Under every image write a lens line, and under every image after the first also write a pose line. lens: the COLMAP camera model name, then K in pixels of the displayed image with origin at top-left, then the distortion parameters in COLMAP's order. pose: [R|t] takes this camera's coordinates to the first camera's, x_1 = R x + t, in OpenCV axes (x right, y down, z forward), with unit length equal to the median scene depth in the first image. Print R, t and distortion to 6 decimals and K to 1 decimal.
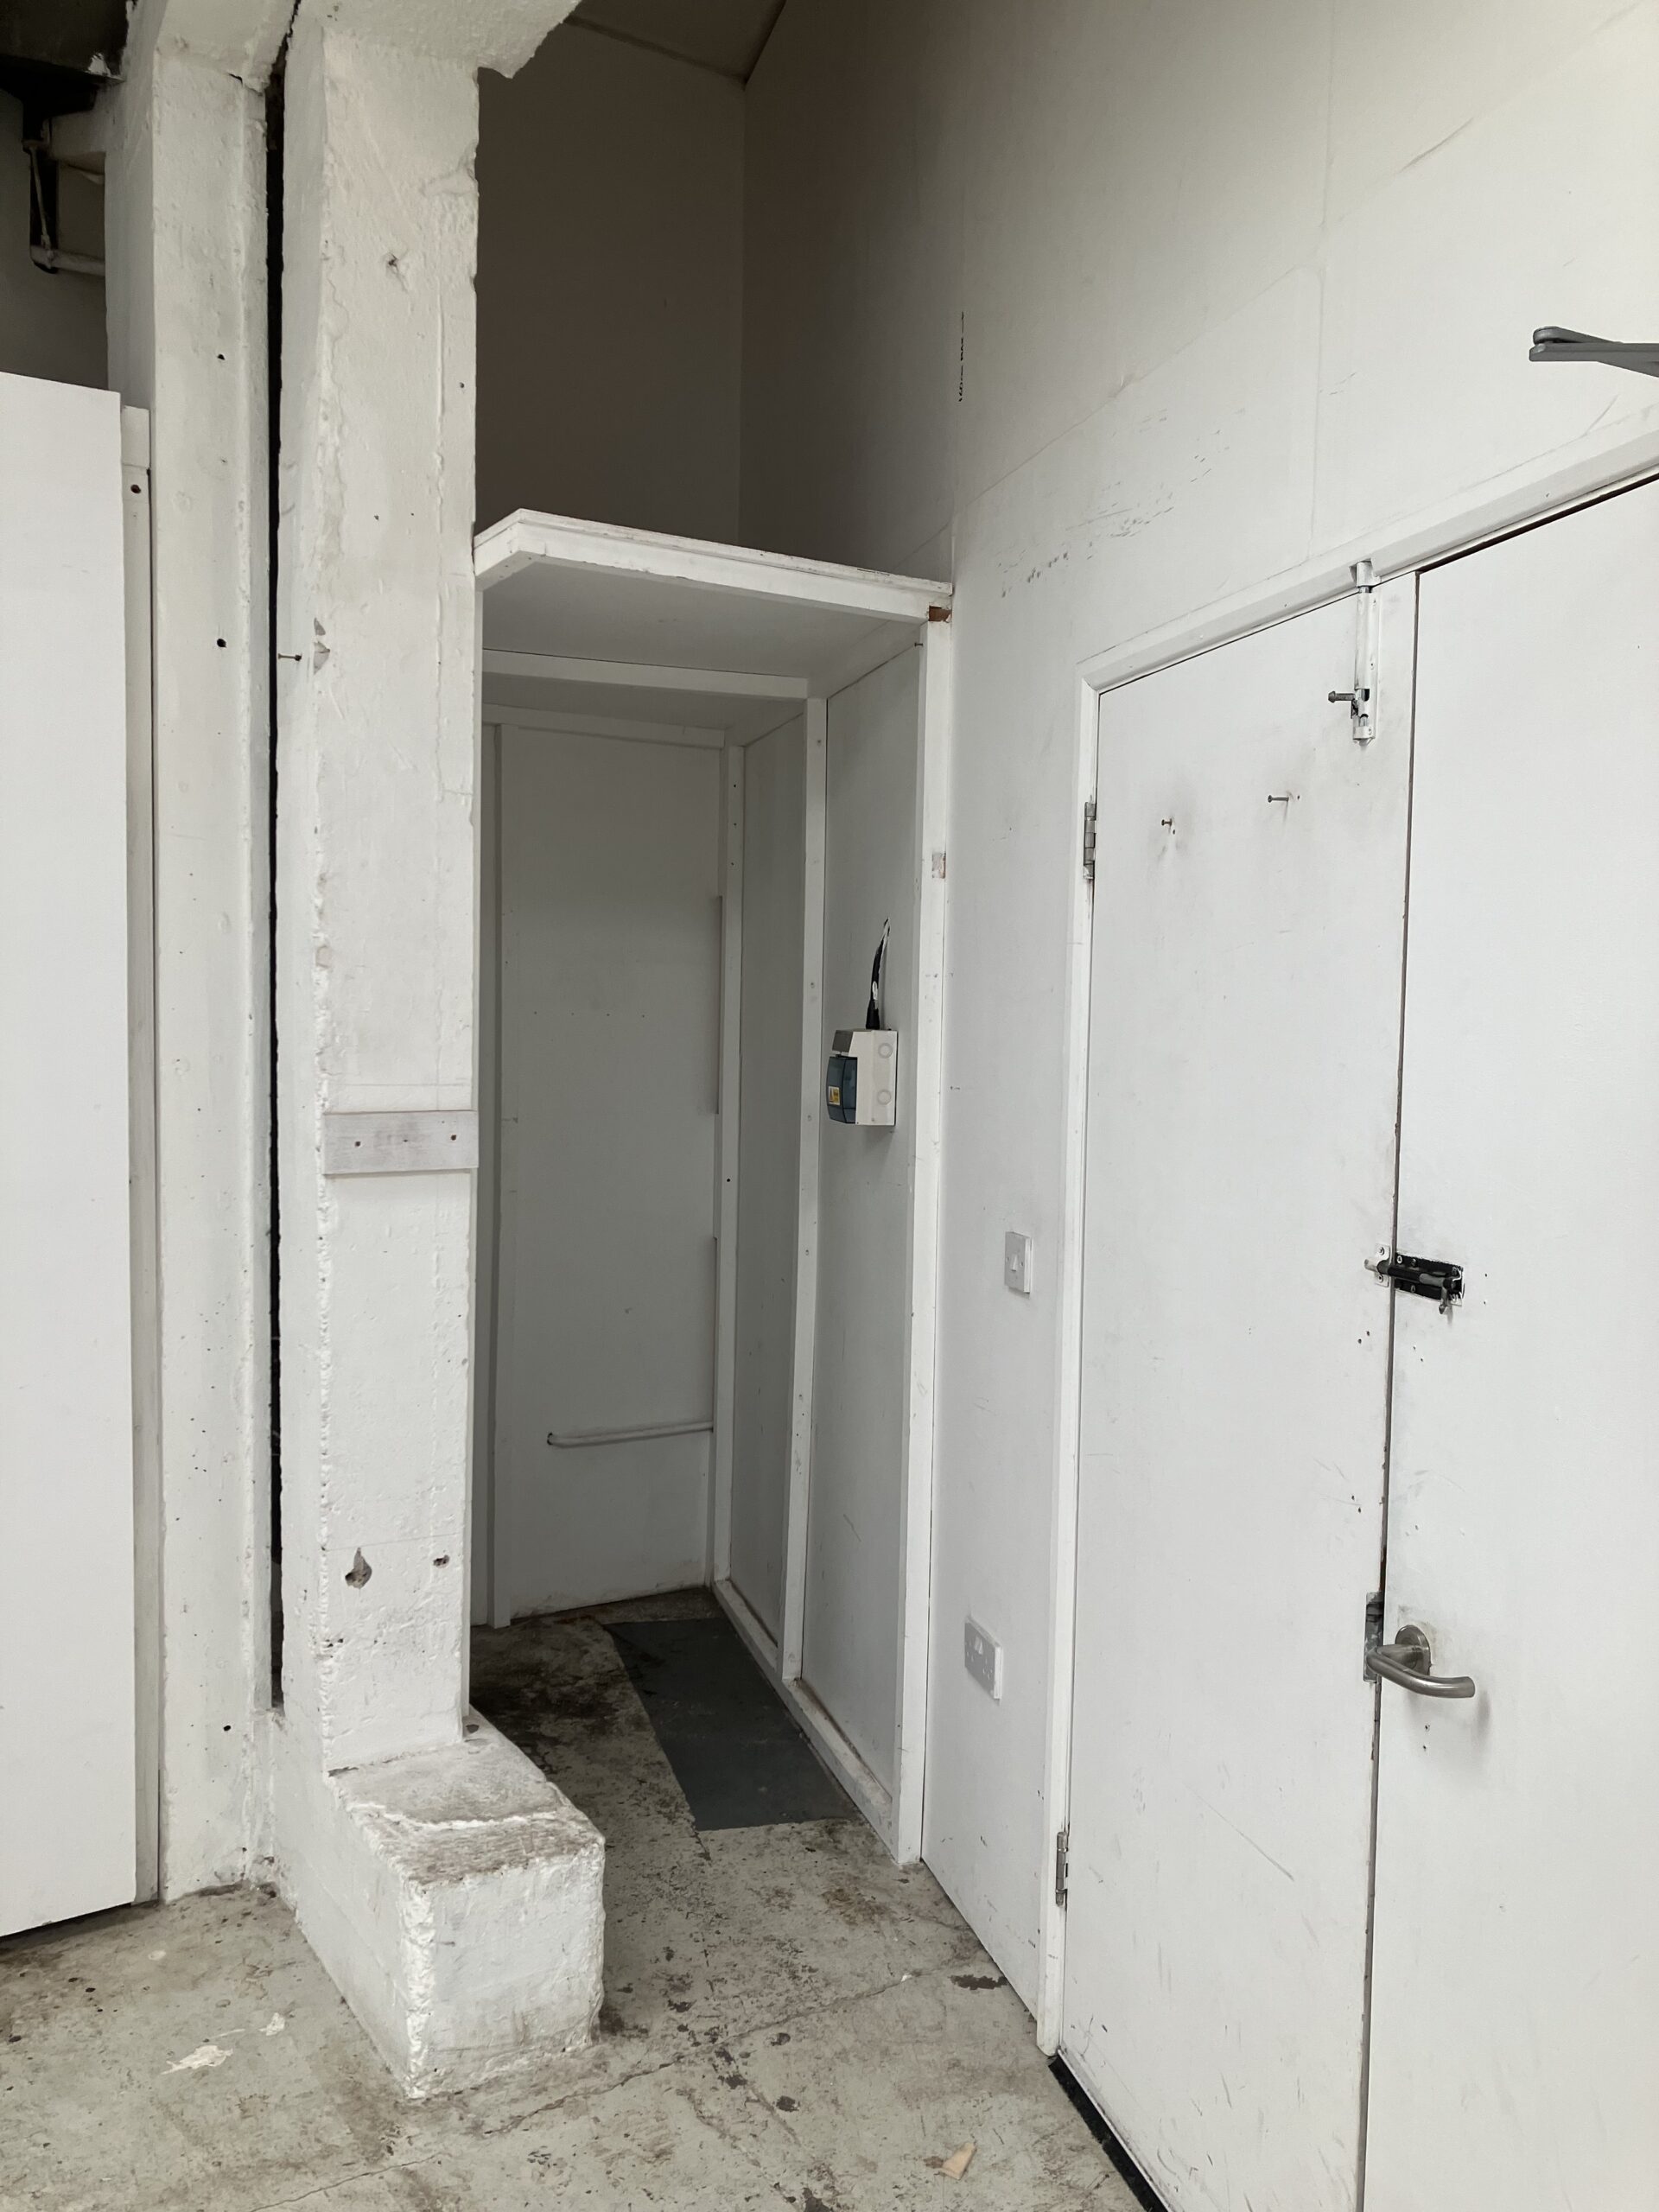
lens RADIAL K [[1810.5, 0, 817.1], [0, 1810.5, 1118.2], [0, 0, 1]] dist [0.036198, -0.038486]
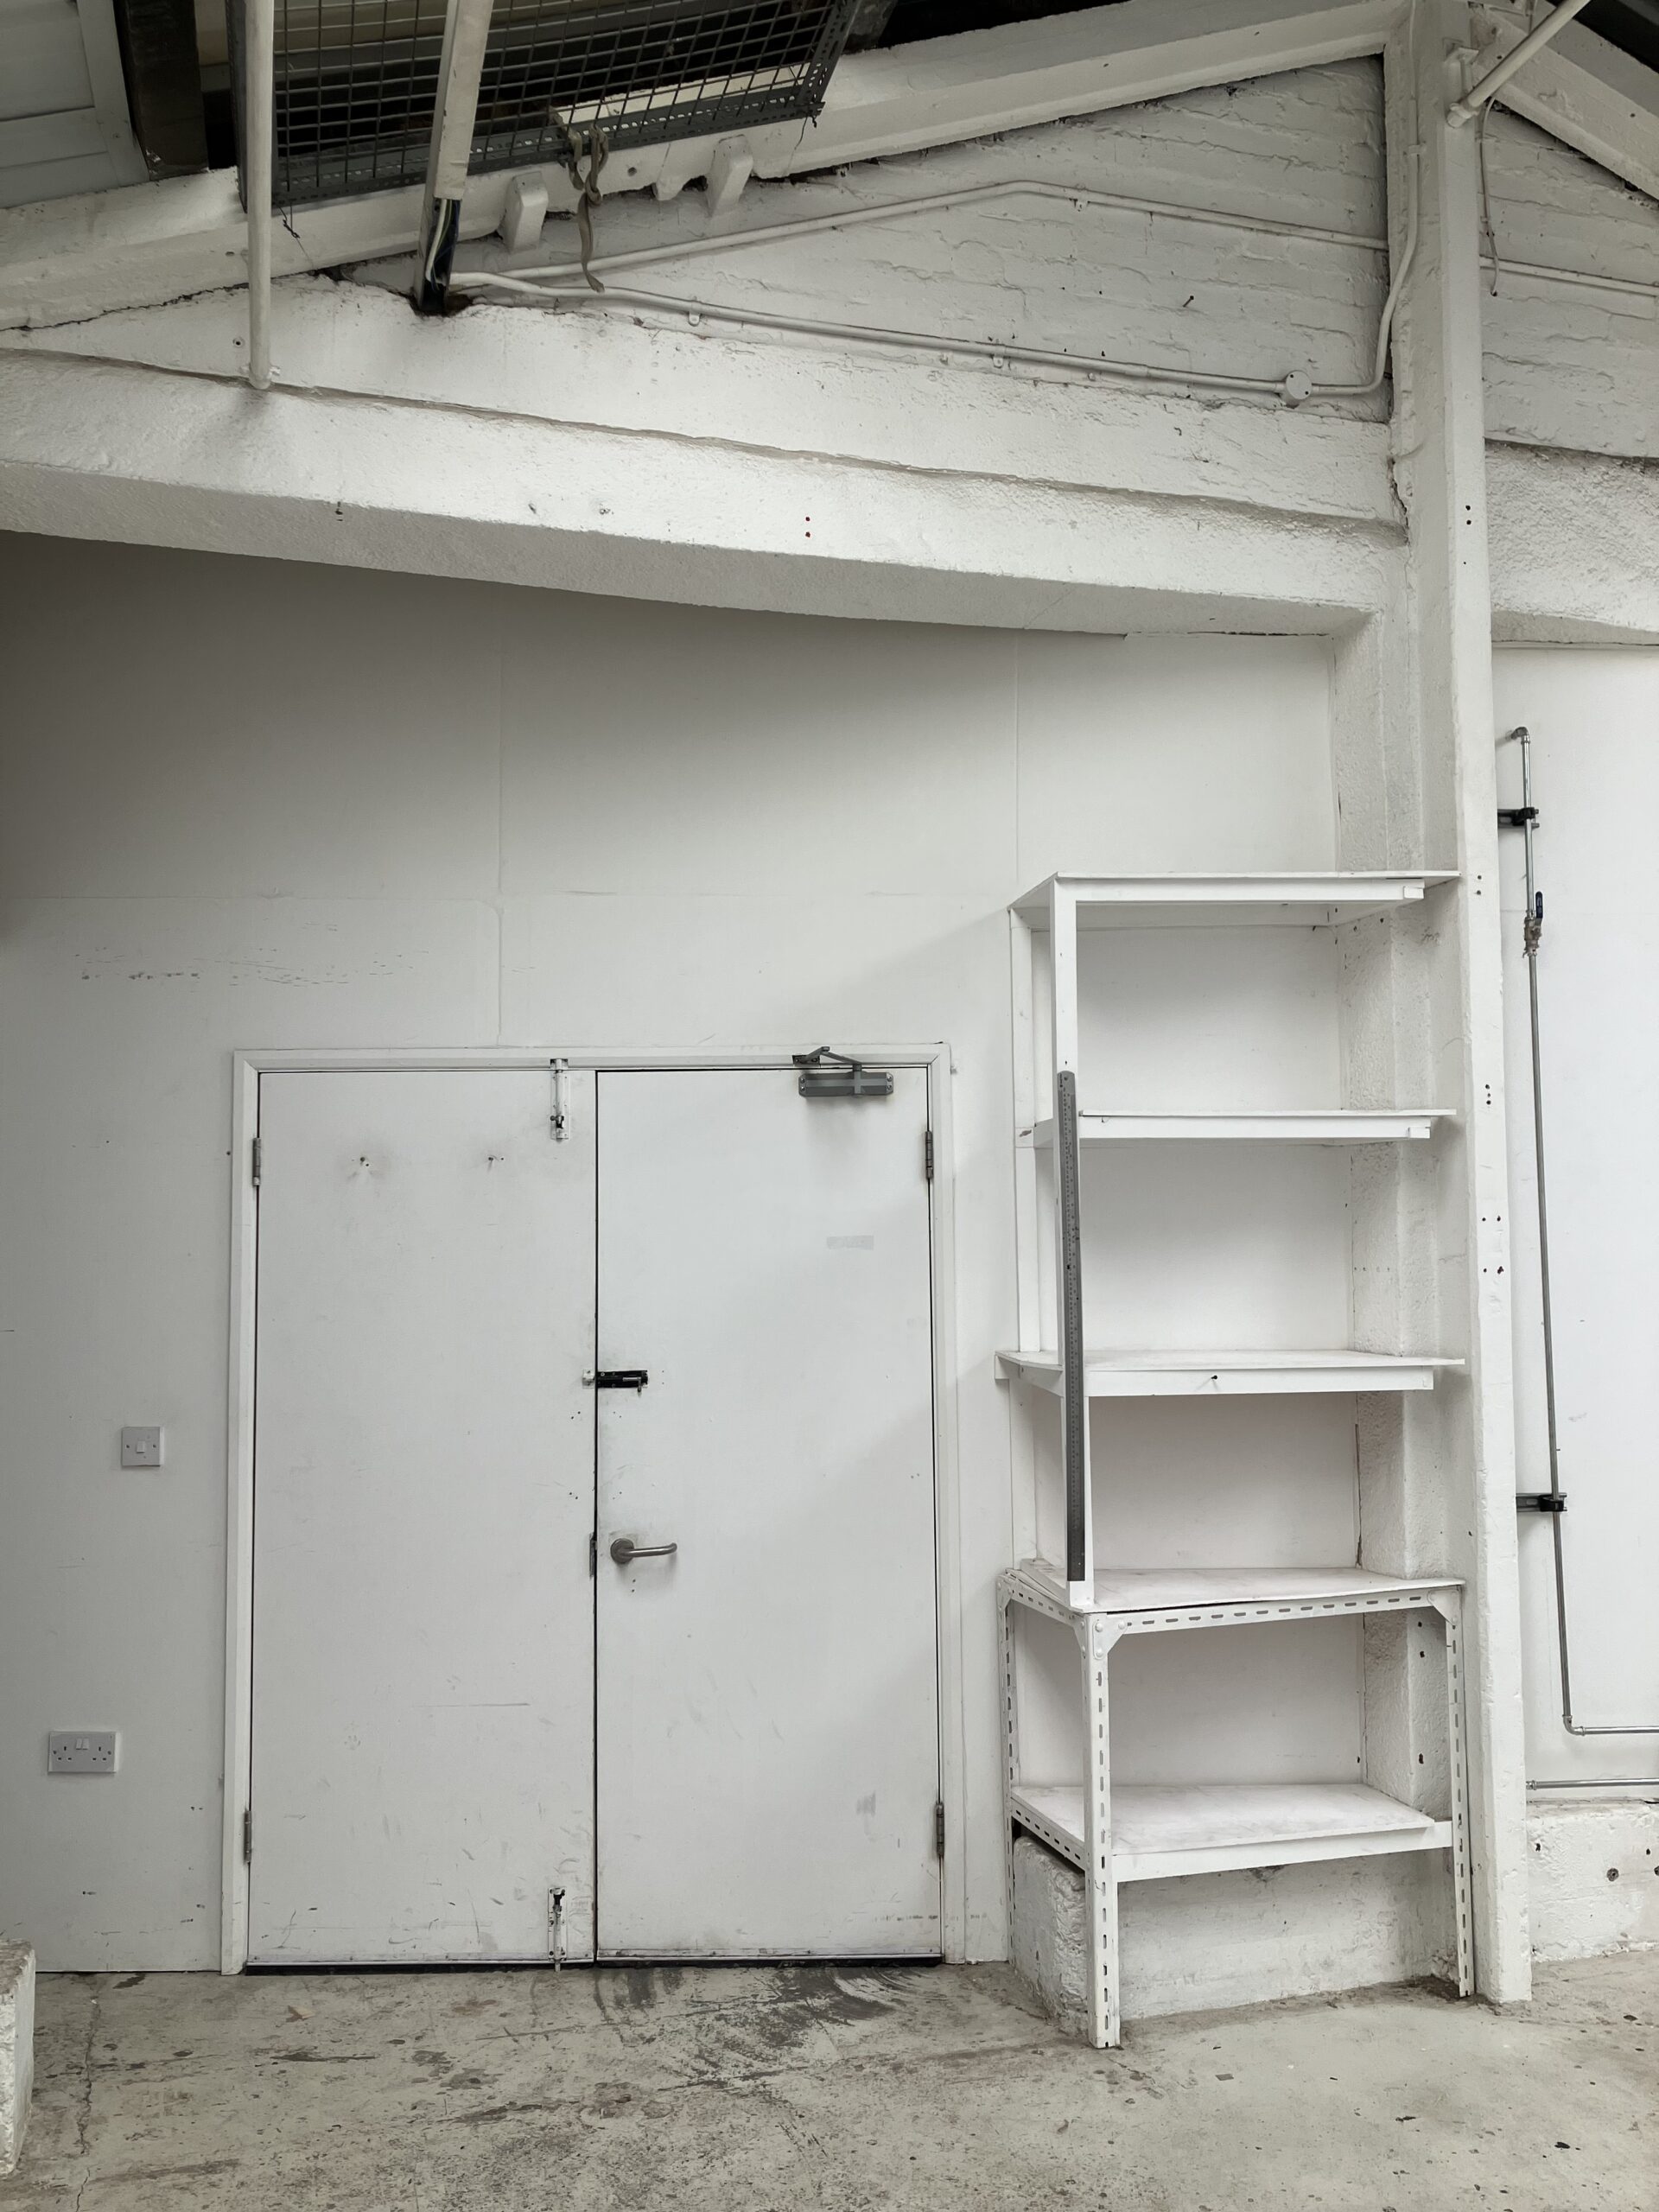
lens RADIAL K [[1810.5, 0, 831.8], [0, 1810.5, 1105.7], [0, 0, 1]] dist [0.036198, -0.038486]
pose [[0.275425, 0.055858, 0.959698, -1.137830], [0.071493, 0.994356, -0.078393, -0.036120], [-0.958660, 0.090203, 0.269877, 0.065777]]
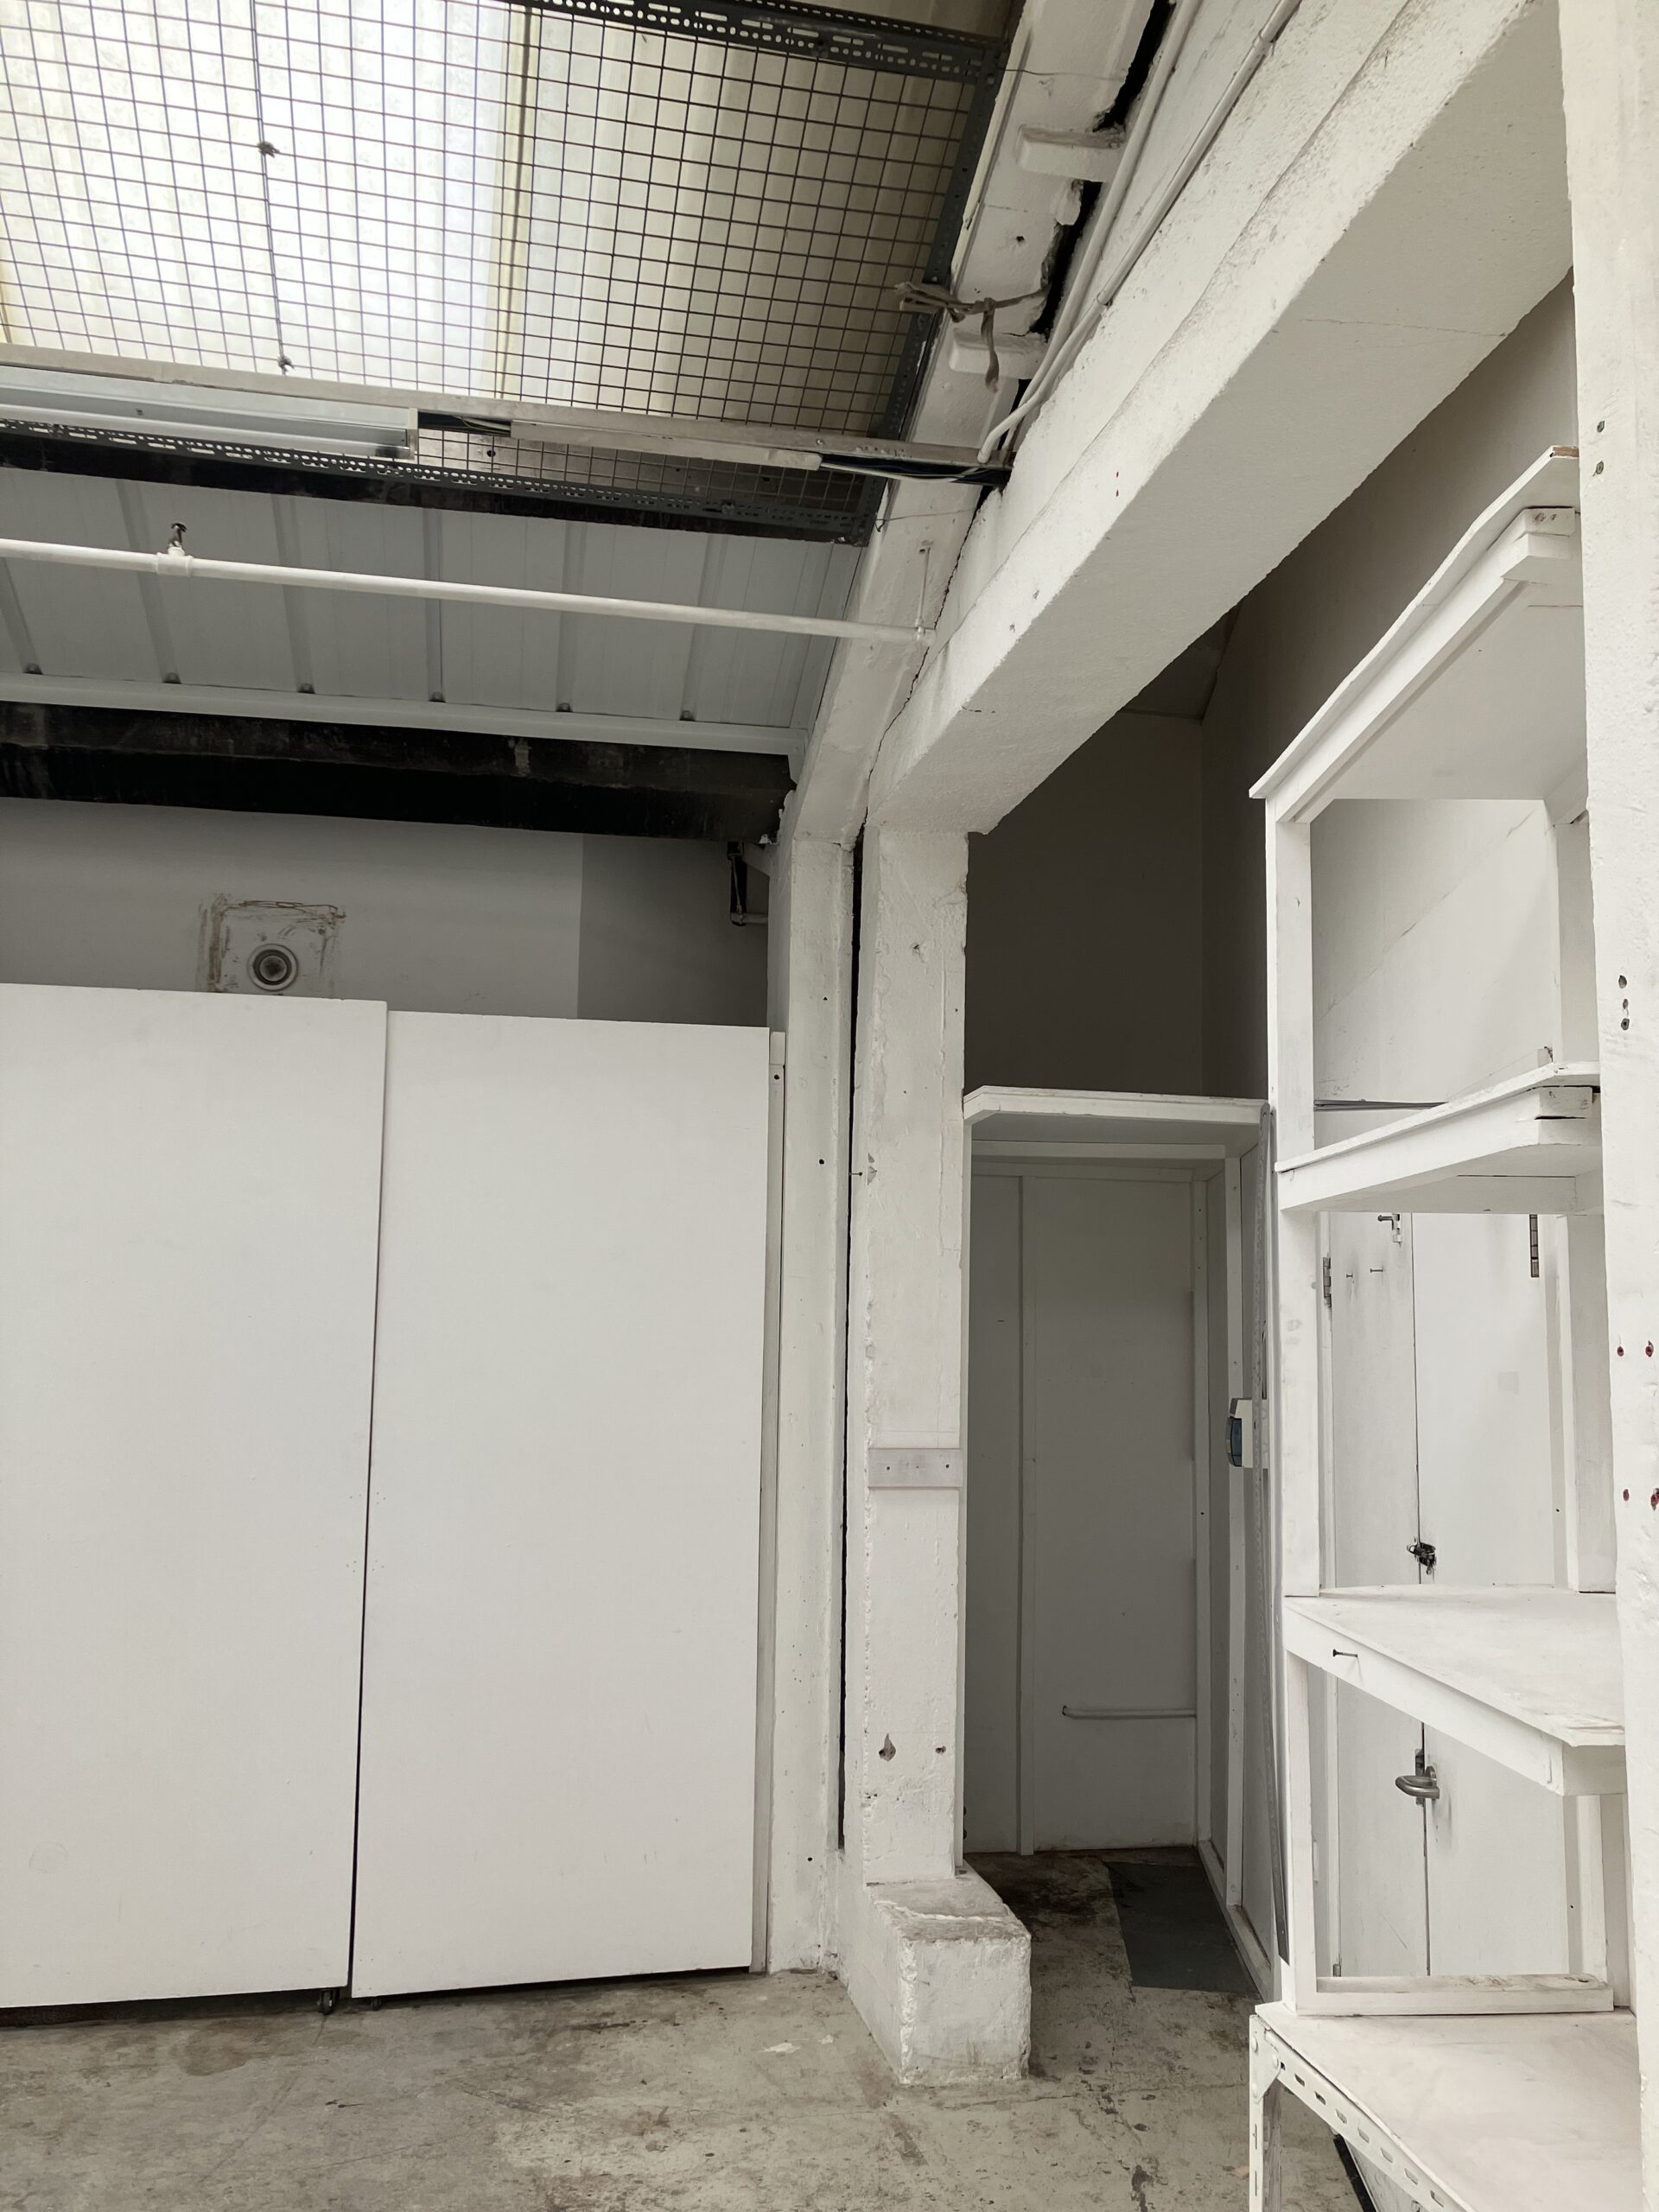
lens RADIAL K [[1810.5, 0, 831.3], [0, 1810.5, 1116.1], [0, 0, 1]] dist [0.036198, -0.038486]
pose [[0.938138, -0.042877, -0.343597, 0.264768], [-0.023647, 0.982054, -0.187113, 0.009245], [0.345454, 0.183662, 0.920288, -0.557135]]
